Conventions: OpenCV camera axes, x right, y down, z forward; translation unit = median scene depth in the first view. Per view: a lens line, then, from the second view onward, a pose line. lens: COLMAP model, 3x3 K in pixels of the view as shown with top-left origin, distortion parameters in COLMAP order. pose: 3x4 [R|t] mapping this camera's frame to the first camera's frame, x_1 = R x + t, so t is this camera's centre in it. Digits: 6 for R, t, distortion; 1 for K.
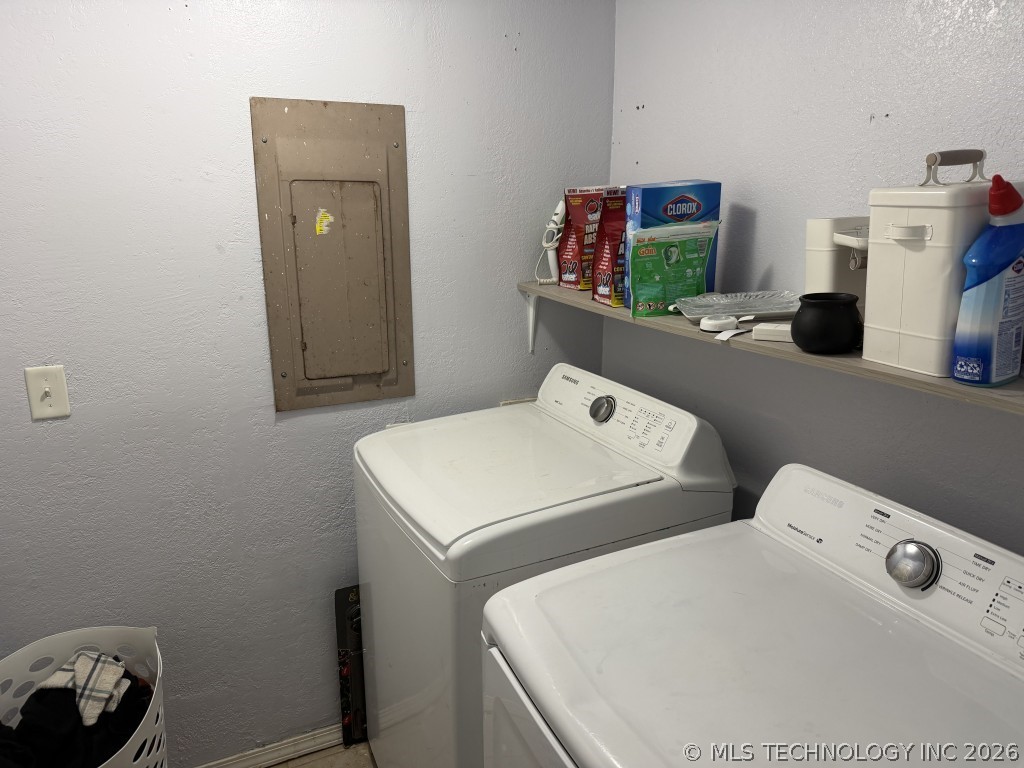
lens RADIAL K [[722.7, 0, 510.8], [0, 722.7, 385.8], [0, 0, 1]] dist [0.004603, 0.000499]
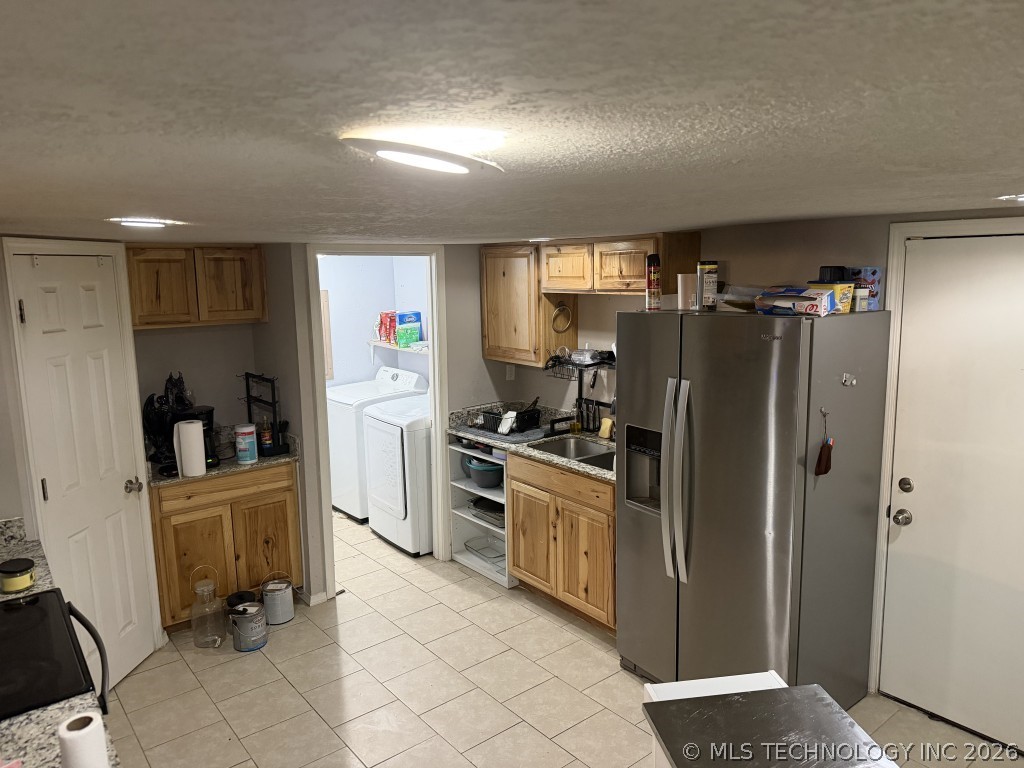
lens RADIAL K [[722.7, 0, 514.1], [0, 722.7, 383.1], [0, 0, 1]] dist [0.004603, 0.000499]
pose [[0.977473, -0.056647, 0.203318, -0.016316], [0.072926, 0.994626, -0.073487, 0.351716], [-0.198063, 0.086658, 0.976351, -2.412326]]
